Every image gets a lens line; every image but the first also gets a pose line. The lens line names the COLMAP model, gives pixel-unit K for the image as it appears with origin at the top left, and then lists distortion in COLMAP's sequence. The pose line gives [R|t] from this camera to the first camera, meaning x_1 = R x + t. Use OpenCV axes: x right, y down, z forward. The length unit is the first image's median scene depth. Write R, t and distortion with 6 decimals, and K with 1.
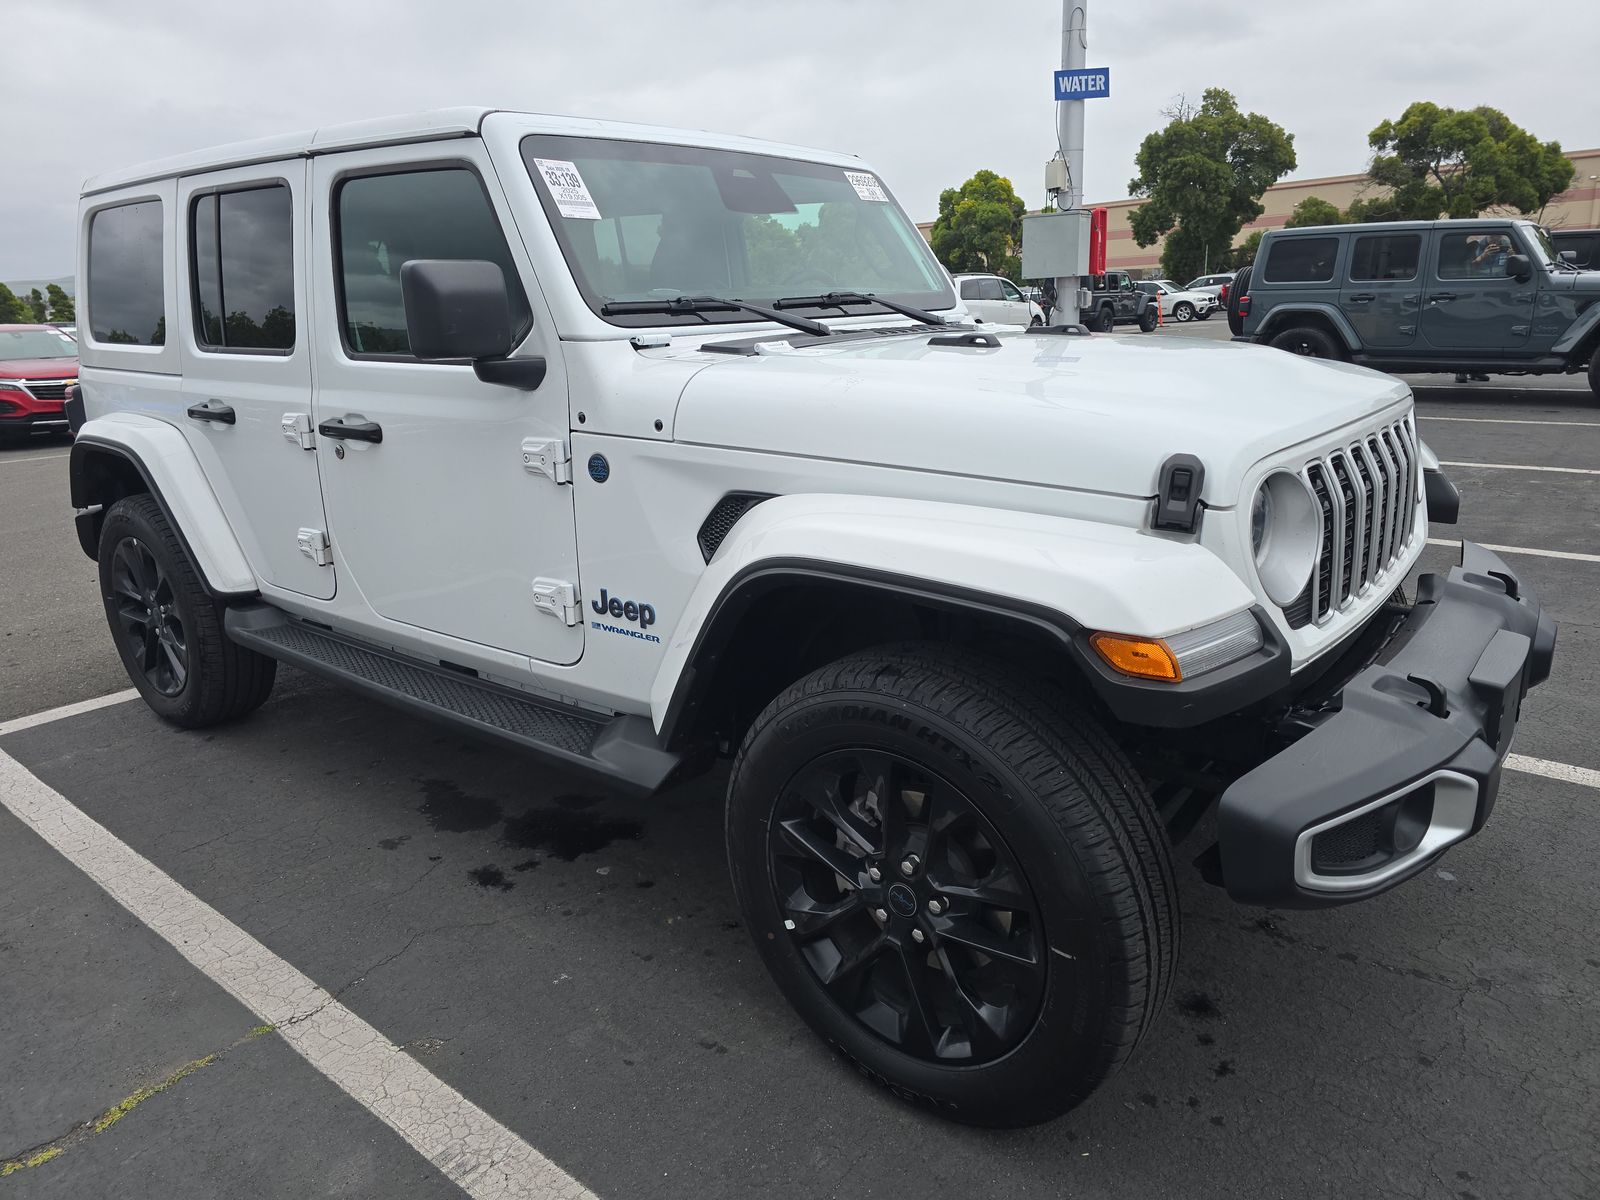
lens RADIAL K [[1094.2, 0, 812.0], [0, 1094.2, 621.7], [0, 0, 1]] dist [0.060805, -0.053651]
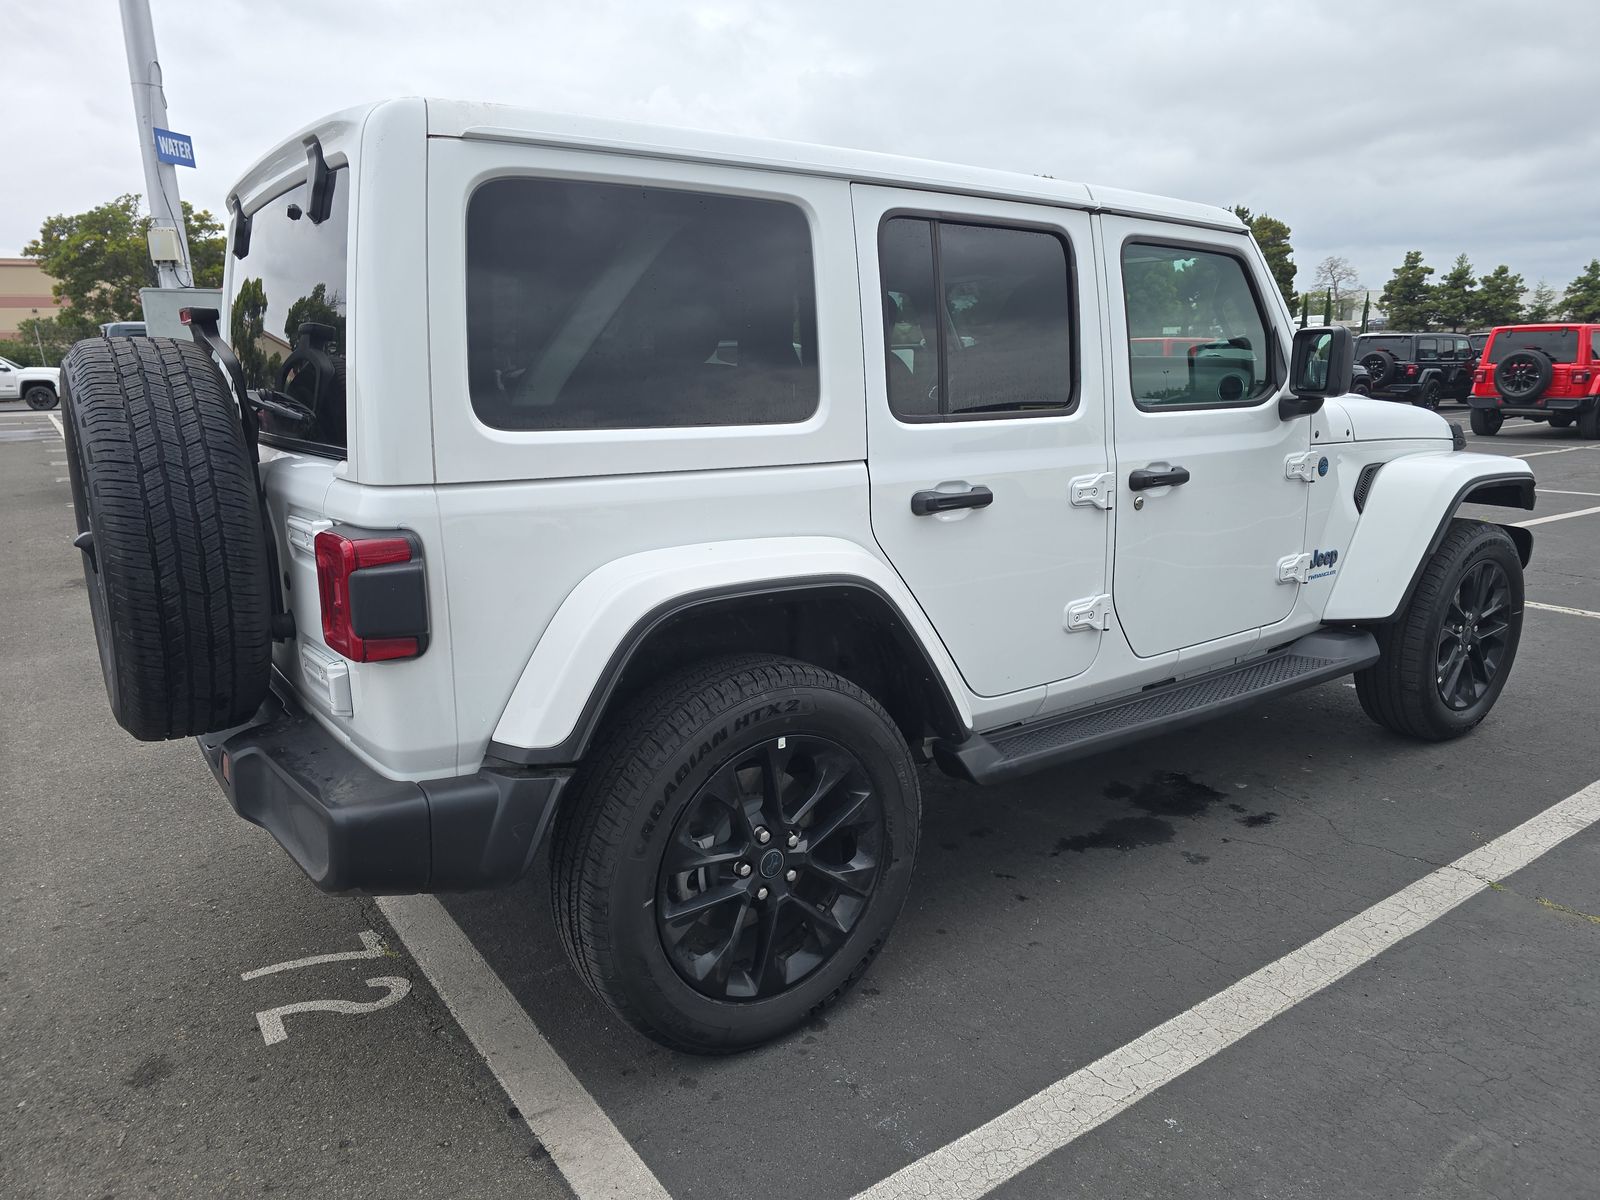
lens RADIAL K [[1094.2, 0, 812.0], [0, 1094.2, 621.7], [0, 0, 1]] dist [0.060805, -0.053651]
pose [[0.240375, -0.196749, 0.950531, -1.539020], [0.285145, 0.950351, 0.124602, -0.272323], [-0.927853, 0.241088, 0.284543, 1.059257]]
